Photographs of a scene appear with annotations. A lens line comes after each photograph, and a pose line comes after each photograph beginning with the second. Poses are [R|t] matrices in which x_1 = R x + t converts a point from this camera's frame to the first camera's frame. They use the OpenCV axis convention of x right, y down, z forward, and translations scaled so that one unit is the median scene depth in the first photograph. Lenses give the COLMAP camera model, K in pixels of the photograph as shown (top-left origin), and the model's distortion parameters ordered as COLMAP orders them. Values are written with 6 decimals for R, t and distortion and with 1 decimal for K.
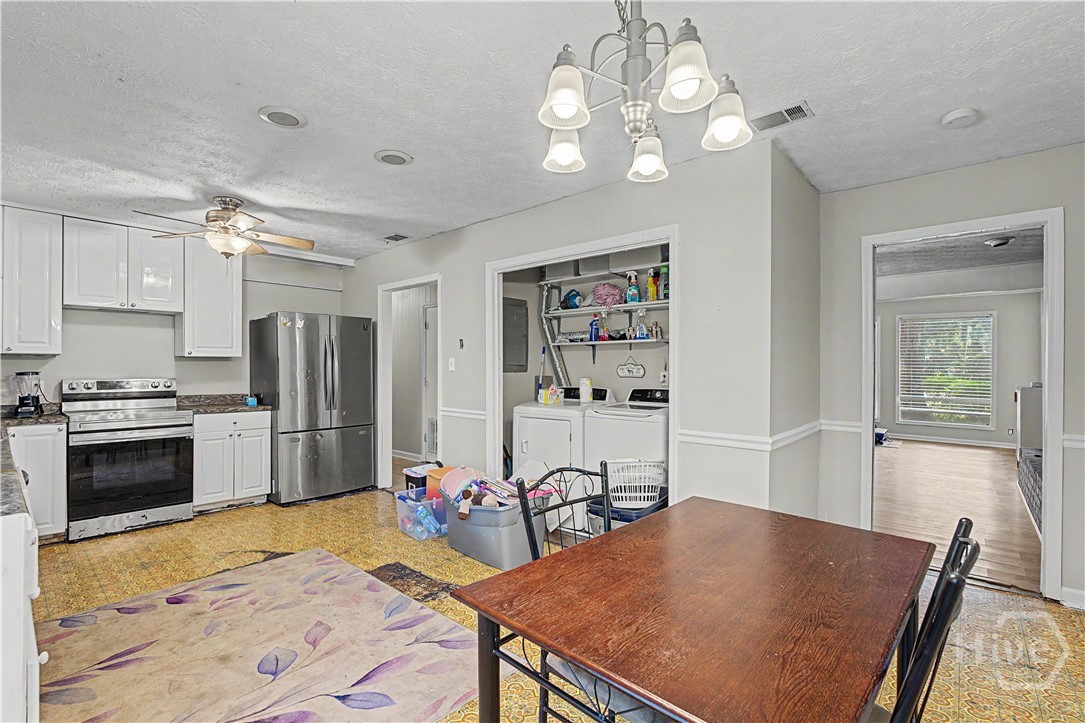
lens RADIAL K [[487.8, 0, 535.6], [0, 487.8, 366.6], [0, 0, 1]] dist [-0.016797, 0.003474]
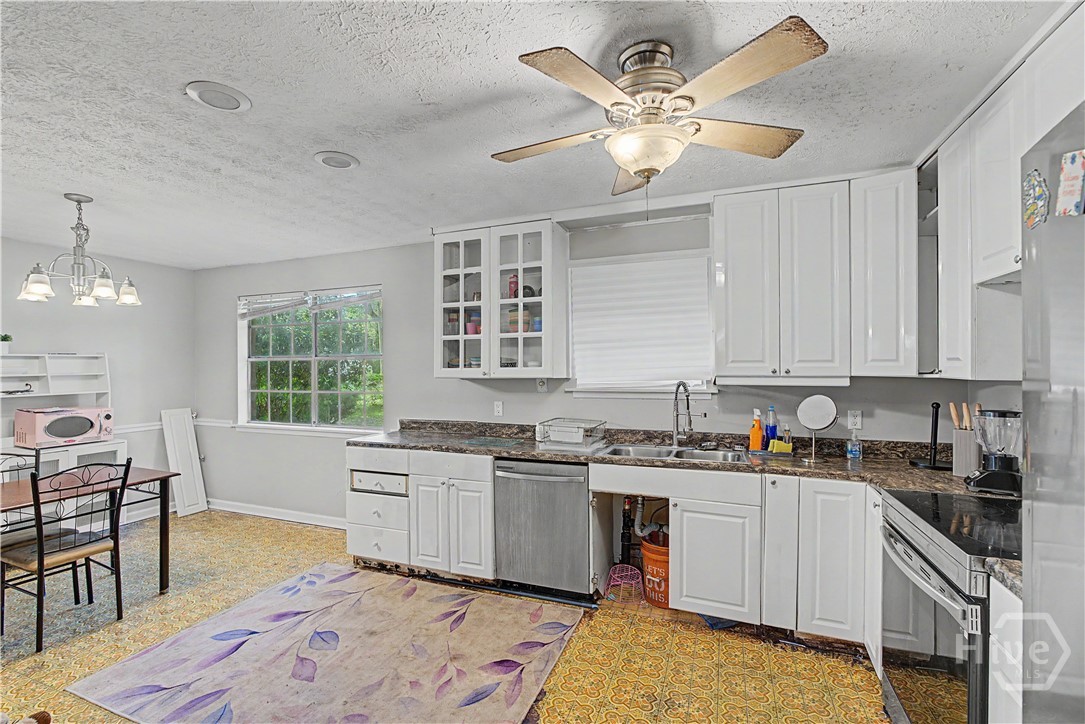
lens RADIAL K [[487.8, 0, 538.9], [0, 487.8, 361.9], [0, 0, 1]] dist [-0.016797, 0.003474]
pose [[-0.939112, 0.004613, -0.343580, -0.365146], [0.007847, 0.999937, -0.008024, -0.046456], [0.343521, -0.010232, -0.939089, 1.363160]]
